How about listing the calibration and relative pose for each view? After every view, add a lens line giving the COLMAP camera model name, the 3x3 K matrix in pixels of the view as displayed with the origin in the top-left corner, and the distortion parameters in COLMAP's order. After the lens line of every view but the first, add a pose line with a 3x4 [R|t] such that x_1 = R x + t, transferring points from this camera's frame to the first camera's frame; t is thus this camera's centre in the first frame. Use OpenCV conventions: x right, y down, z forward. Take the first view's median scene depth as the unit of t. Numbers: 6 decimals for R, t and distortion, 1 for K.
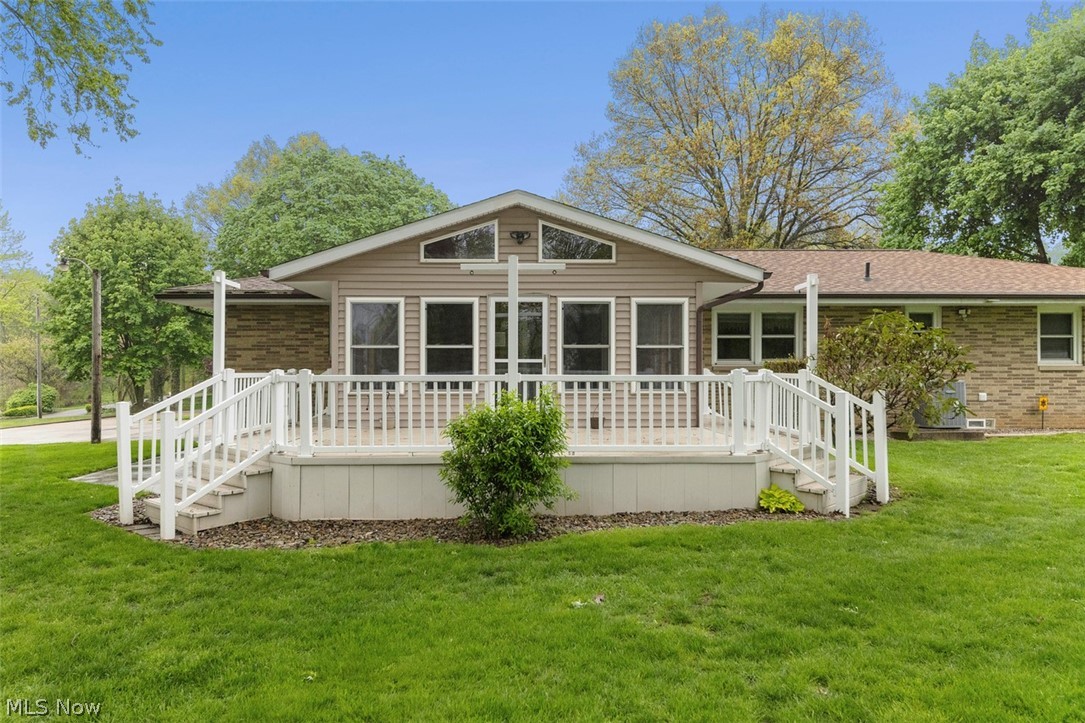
lens RADIAL K [[738.3, 0, 538.1], [0, 738.3, 339.1], [0, 0, 1]] dist [-0.009288, -0.006857]
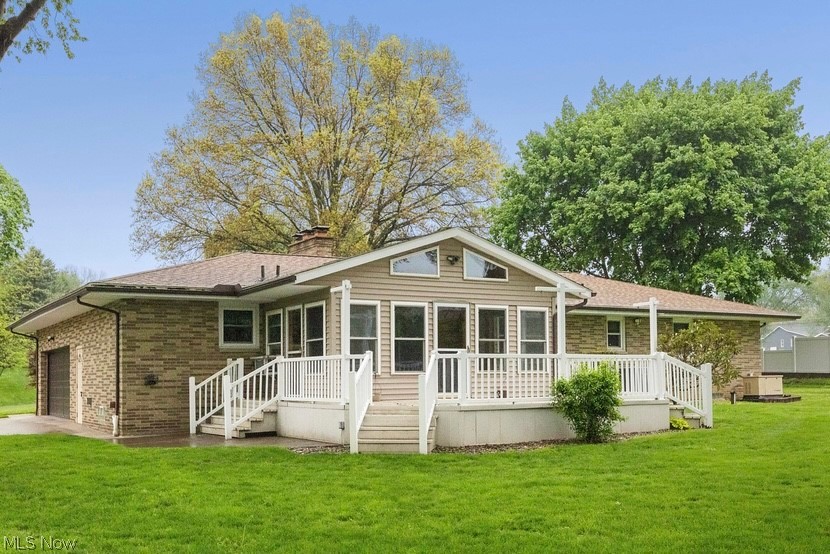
lens RADIAL K [[882.4, 0, 415.2], [0, 882.4, 279.4], [0, 0, 1]] dist [-0.002995, 0.000000]
pose [[0.864218, 0.046236, 0.500989, -0.778562], [-0.010367, 0.997193, -0.074146, 0.017809], [-0.503011, 0.058885, 0.862272, -0.329439]]
